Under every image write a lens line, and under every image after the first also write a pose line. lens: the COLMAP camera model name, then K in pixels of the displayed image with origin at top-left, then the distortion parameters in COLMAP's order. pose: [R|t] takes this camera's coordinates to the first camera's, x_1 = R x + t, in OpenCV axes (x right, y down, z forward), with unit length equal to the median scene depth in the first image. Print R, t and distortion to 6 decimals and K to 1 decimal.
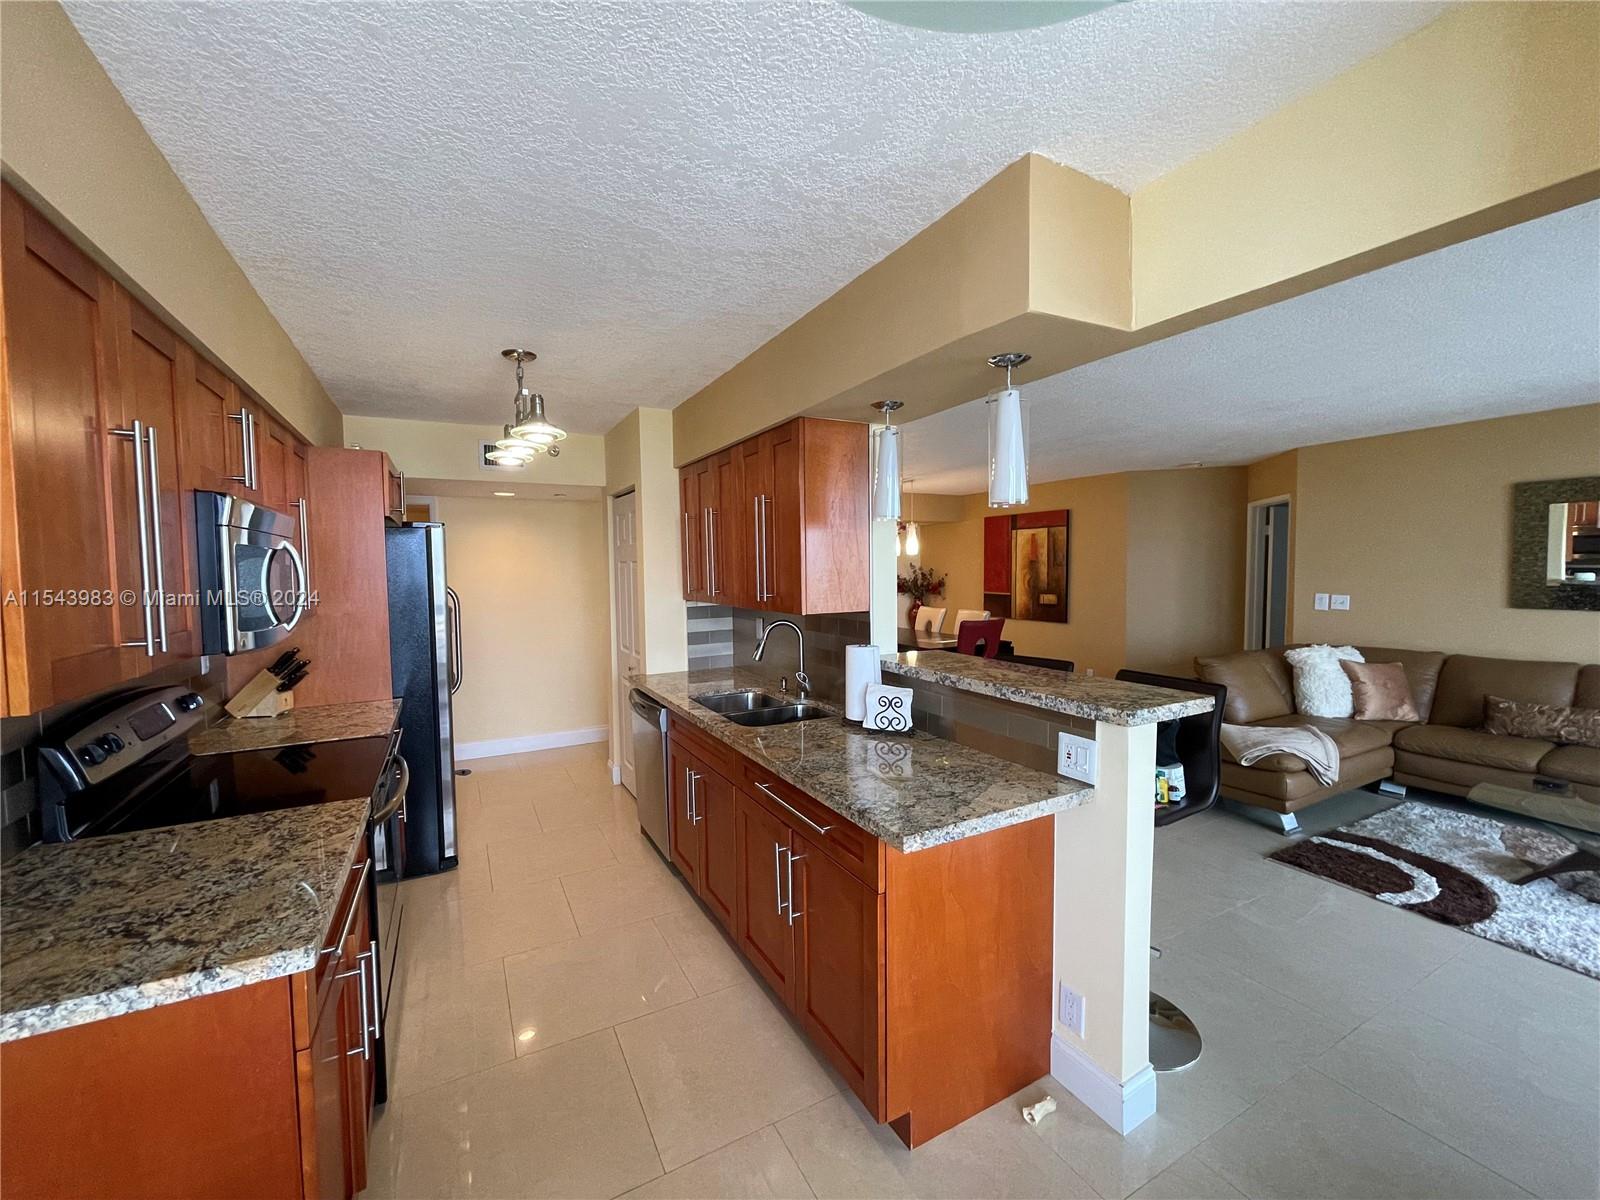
lens RADIAL K [[644.3, 0, 792.1], [0, 644.3, 601.4], [0, 0, 1]] dist [-0.005358, 0.001473]
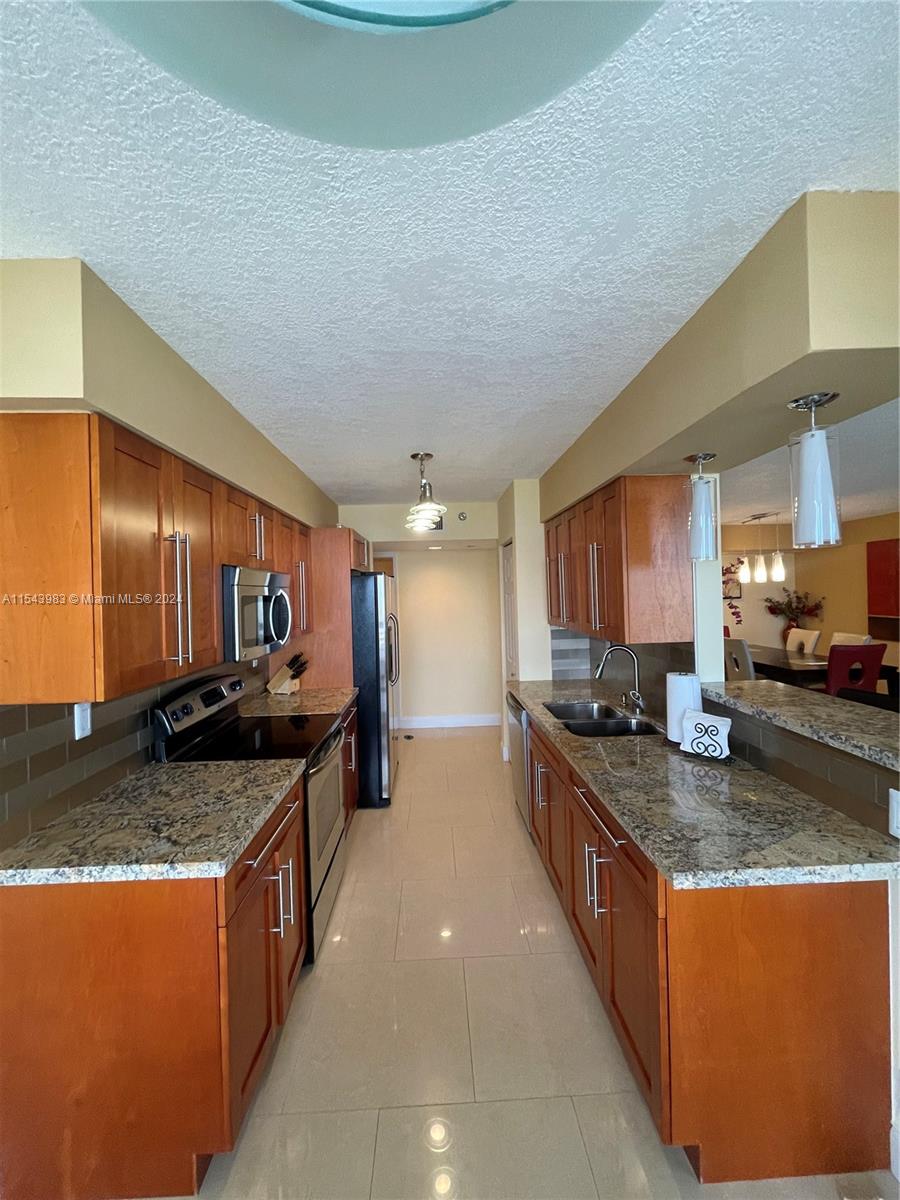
lens RADIAL K [[483.2, 0, 448.8], [0, 483.2, 596.8], [0, 0, 1]] dist [-0.005358, 0.001473]
pose [[0.897939, -0.009622, -0.440015, 0.144956], [-0.007807, 0.999255, -0.037784, -0.036753], [0.440051, 0.037363, 0.897195, 0.090432]]
